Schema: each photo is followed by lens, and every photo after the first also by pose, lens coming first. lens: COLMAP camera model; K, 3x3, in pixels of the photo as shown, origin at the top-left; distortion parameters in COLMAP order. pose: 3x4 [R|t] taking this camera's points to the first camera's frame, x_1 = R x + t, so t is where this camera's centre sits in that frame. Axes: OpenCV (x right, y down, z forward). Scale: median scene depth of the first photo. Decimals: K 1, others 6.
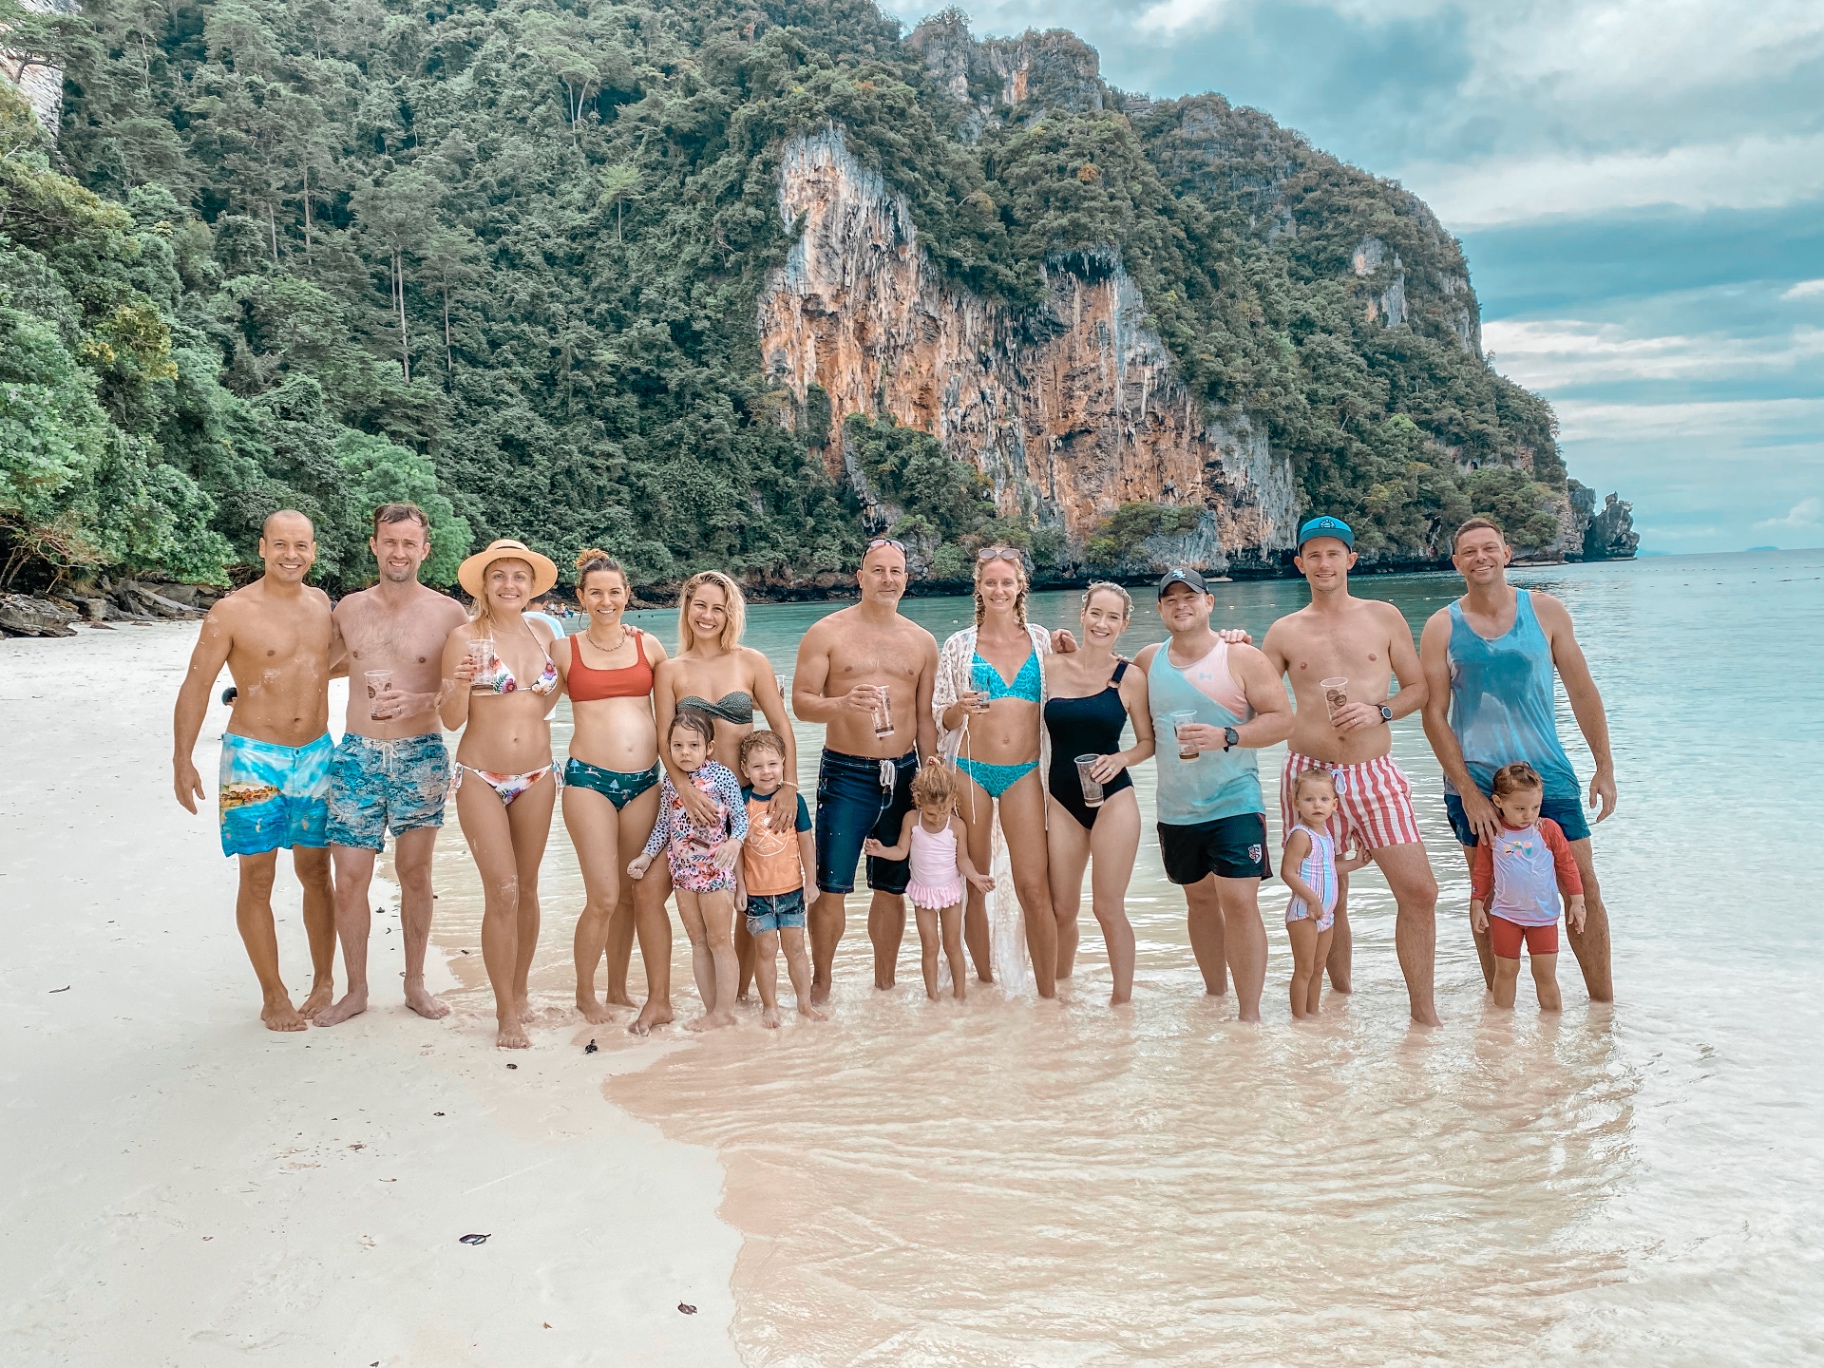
lens RADIAL K [[1303.1, 0, 911.1], [0, 1303.1, 683.2], [0, 0, 1]] dist [0.000299, -0.001332]
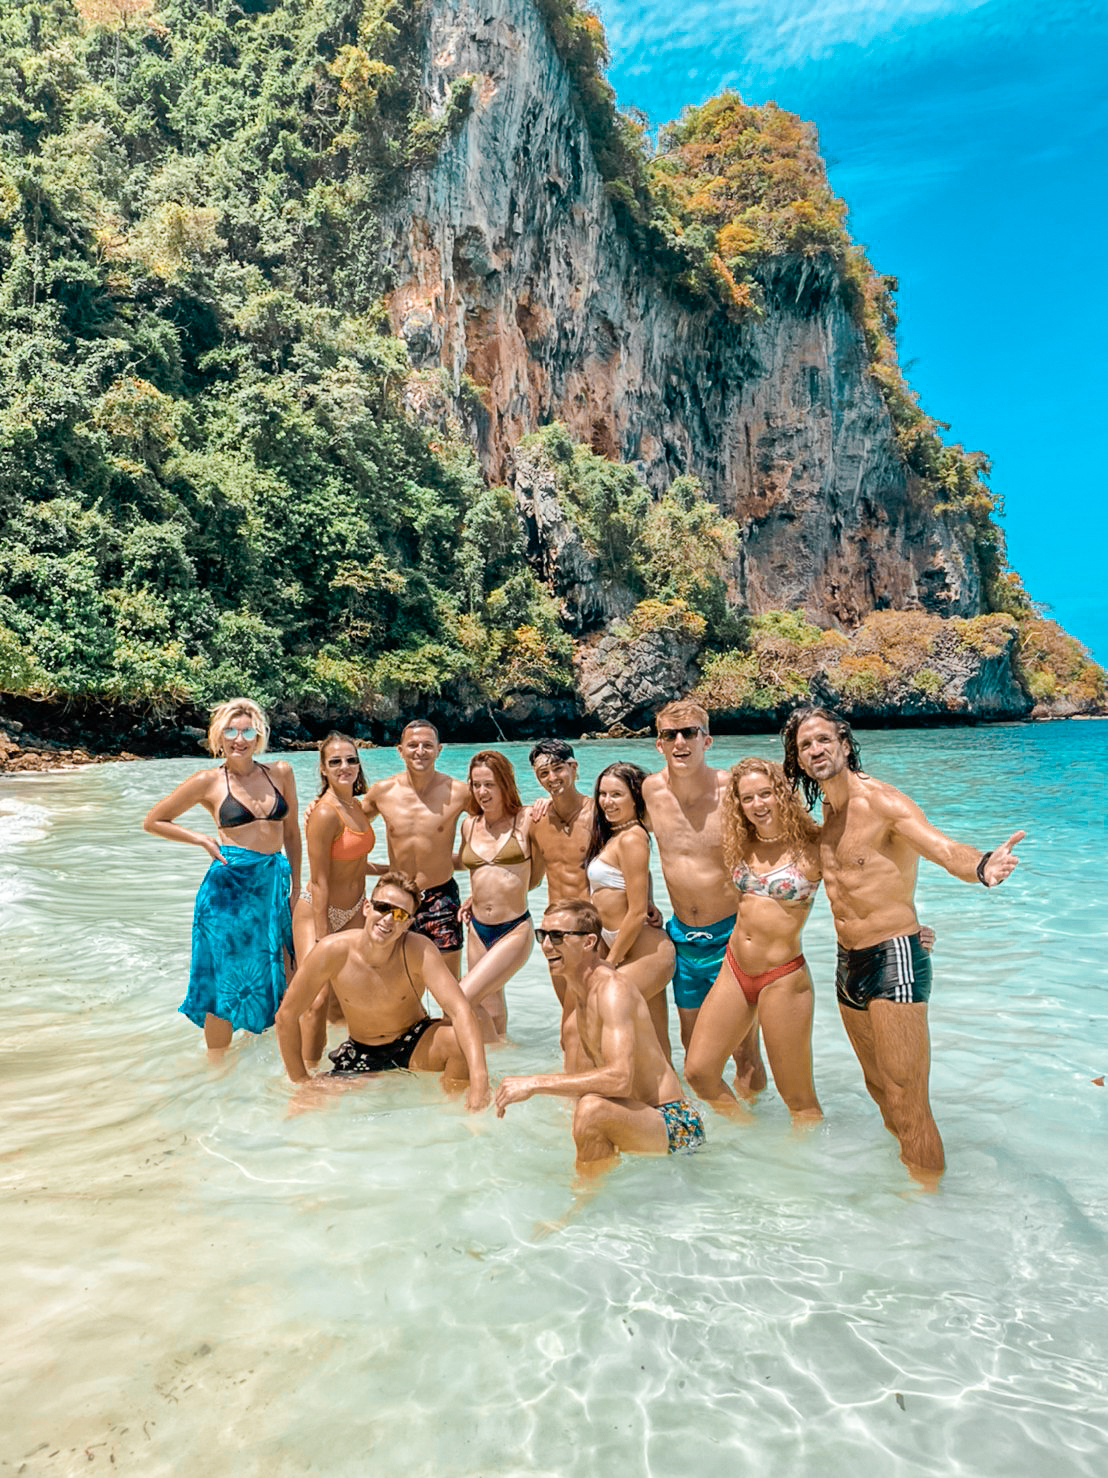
lens RADIAL K [[1055.9, 0, 554.9], [0, 1055.9, 741.3], [0, 0, 1]] dist [0.000299, -0.001332]
pose [[0.960983, 0.017921, 0.276026, -0.155539], [0.001331, 0.997588, -0.069402, -0.029923], [-0.276604, 0.067062, 0.958641, 0.504636]]
